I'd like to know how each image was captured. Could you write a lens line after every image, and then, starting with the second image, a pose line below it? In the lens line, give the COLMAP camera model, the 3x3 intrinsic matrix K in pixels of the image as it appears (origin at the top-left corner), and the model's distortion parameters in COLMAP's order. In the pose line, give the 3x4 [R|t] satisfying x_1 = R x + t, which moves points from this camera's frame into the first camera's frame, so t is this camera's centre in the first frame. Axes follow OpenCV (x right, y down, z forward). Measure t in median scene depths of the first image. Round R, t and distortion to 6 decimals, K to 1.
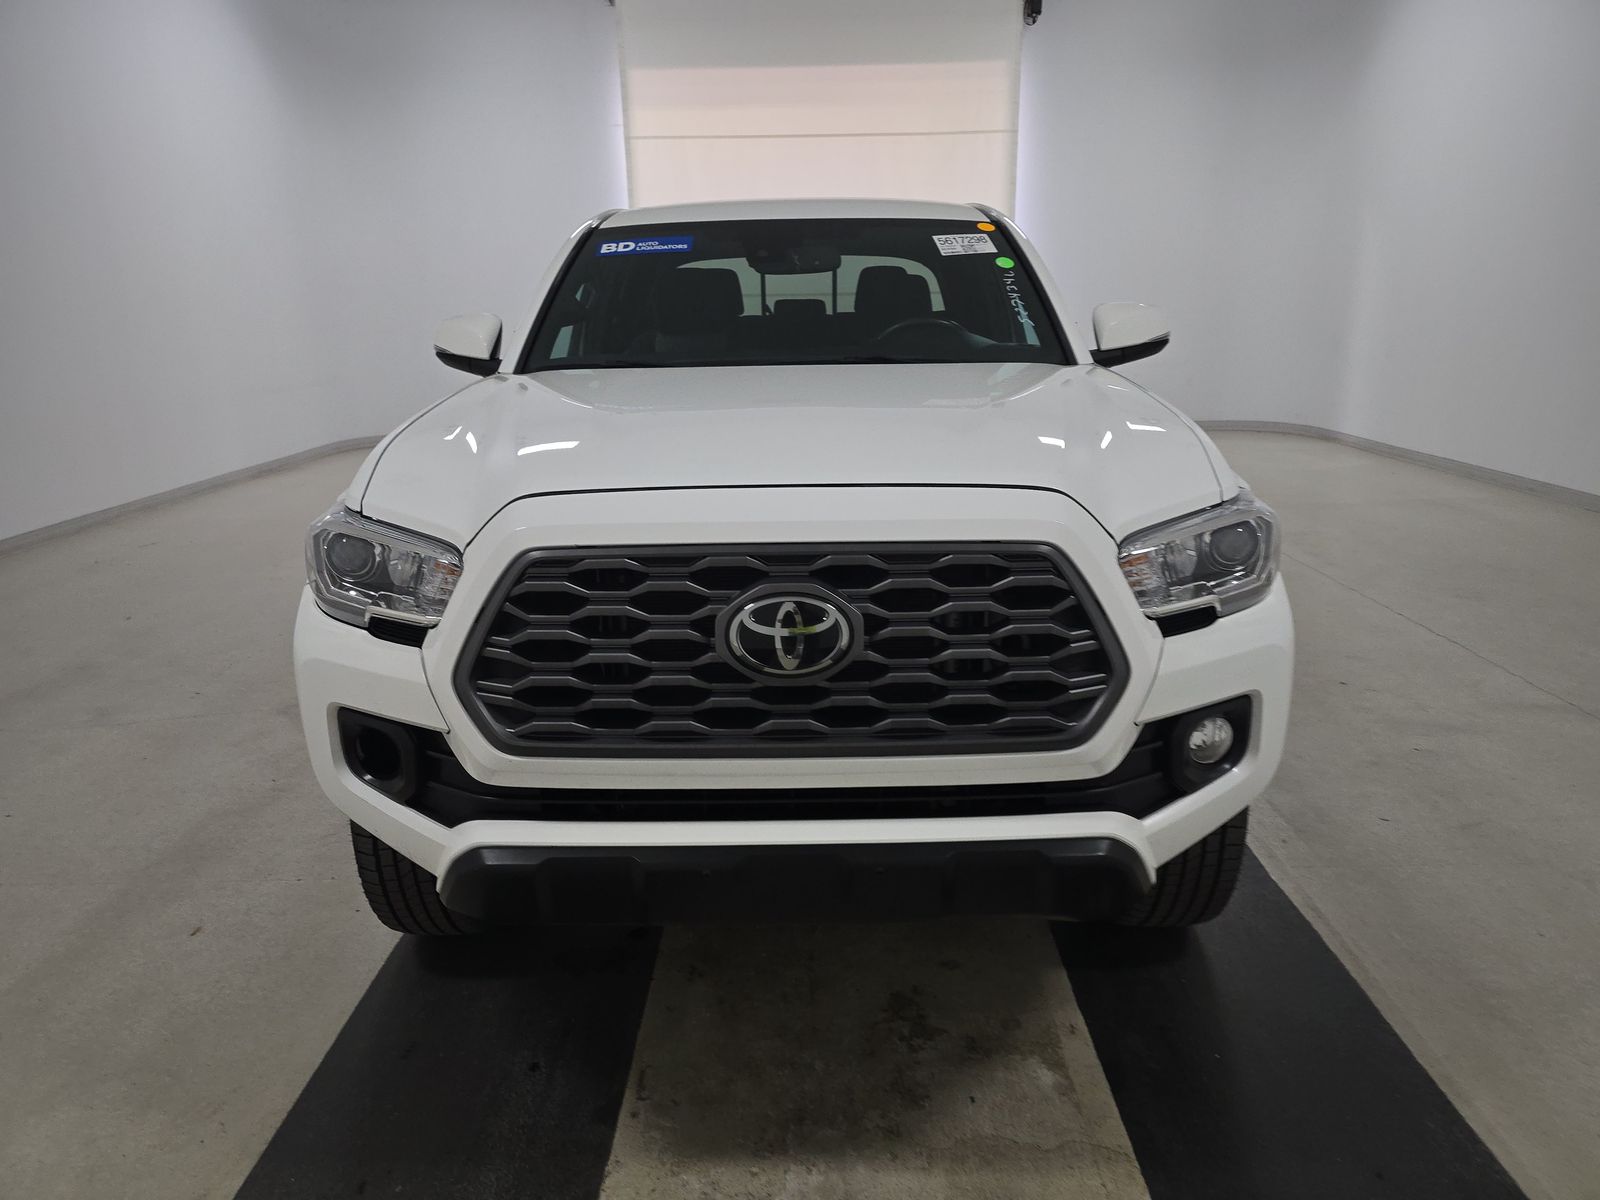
lens RADIAL K [[1082.4, 0, 789.3], [0, 1082.4, 616.2], [0, 0, 1]] dist [-0.003234, -0.004987]
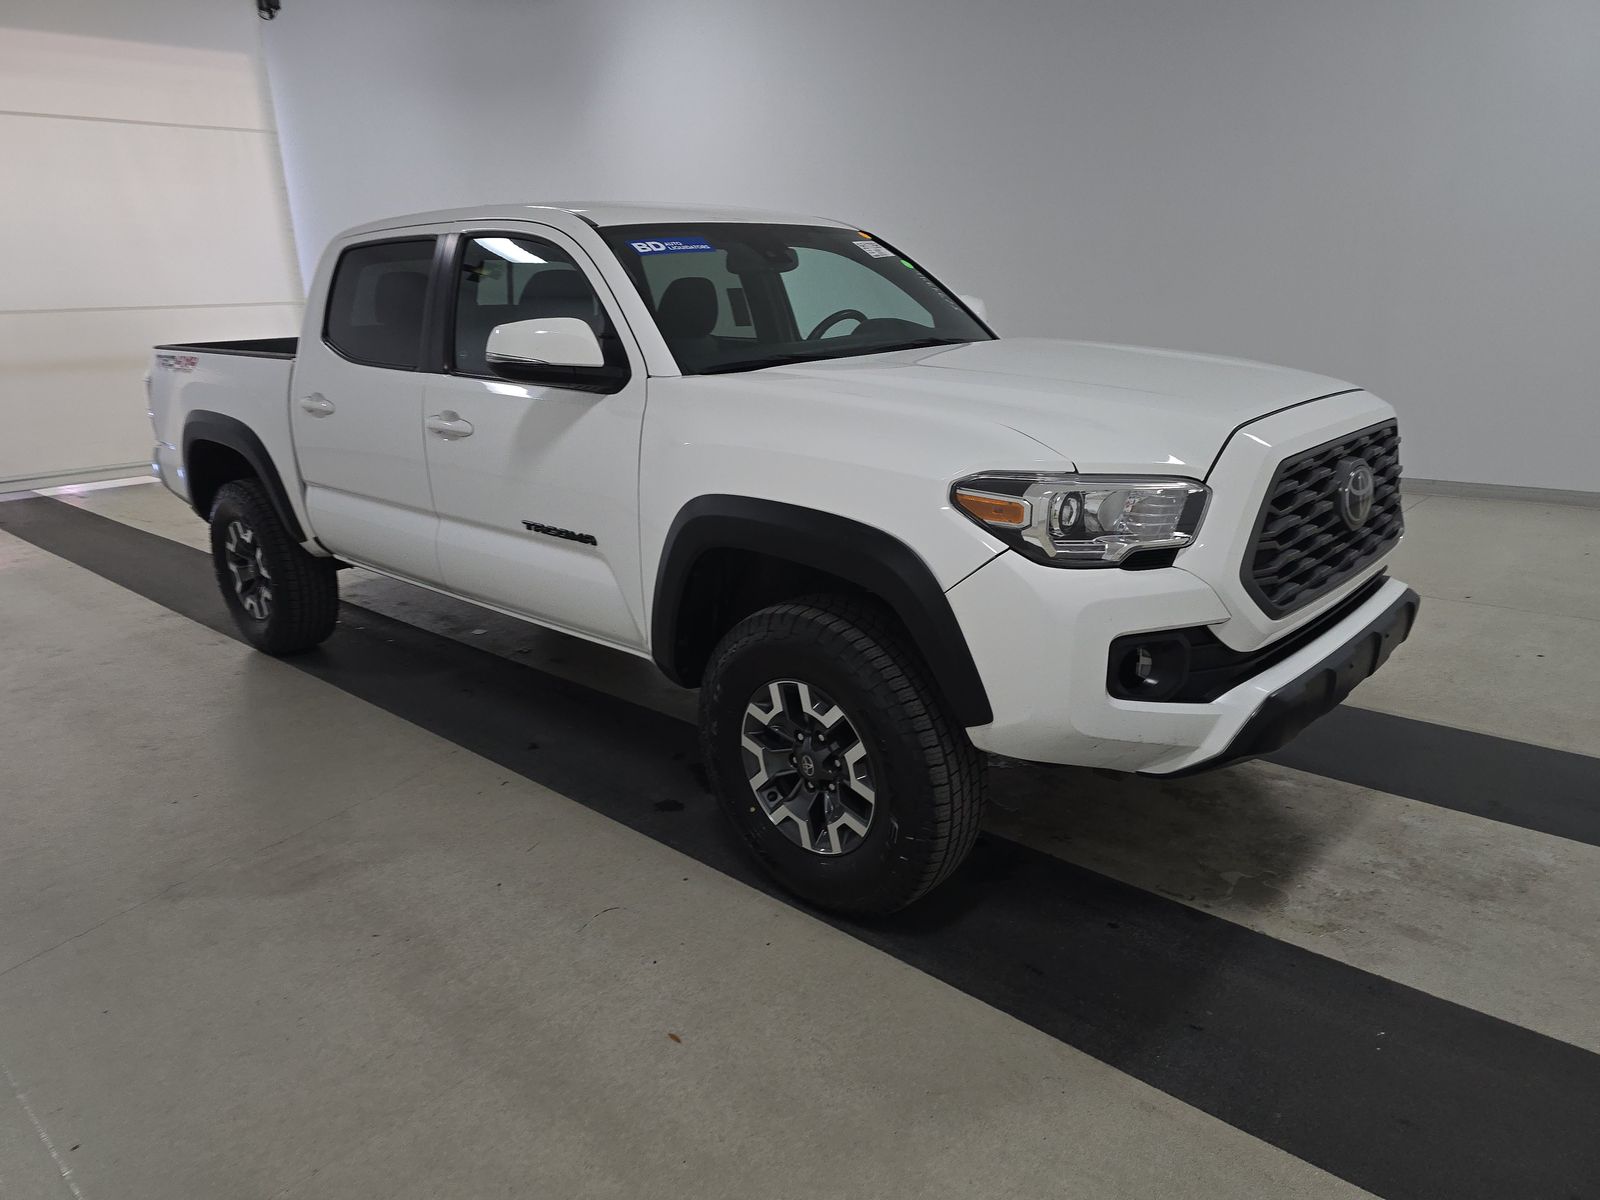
lens RADIAL K [[1072.7, 0, 800.0], [0, 1072.7, 600.0], [0, 0, 1]] dist [0.024811, -0.001251]
pose [[0.664753, -0.206867, 0.717850, -1.252589], [0.226508, 0.971476, 0.070203, -0.095740], [-0.711897, 0.115931, 0.692649, 0.380593]]
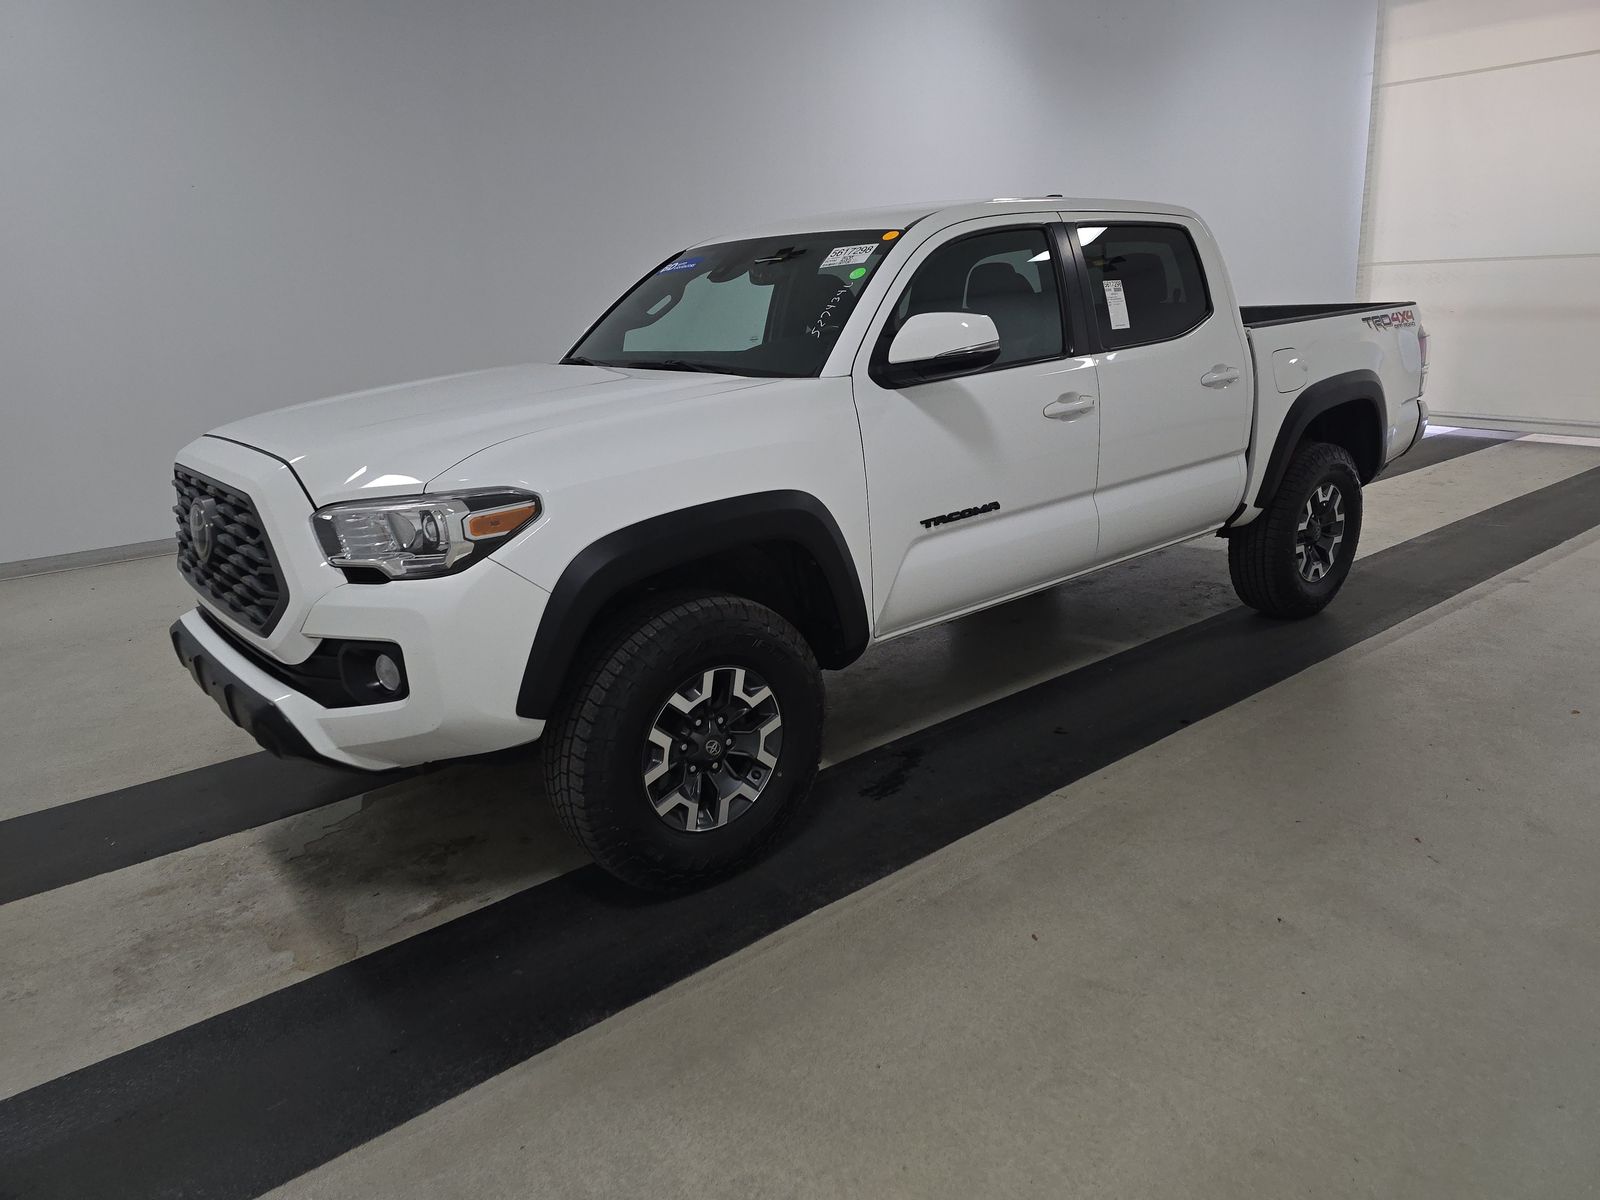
lens RADIAL K [[1072.7, 0, 800.0], [0, 1072.7, 600.0], [0, 0, 1]] dist [0.024811, -0.001251]
pose [[0.654994, 0.202380, -0.728028, 1.405236], [-0.187492, 0.976865, 0.102869, -0.170909], [0.732004, 0.069121, 0.677785, 0.397775]]
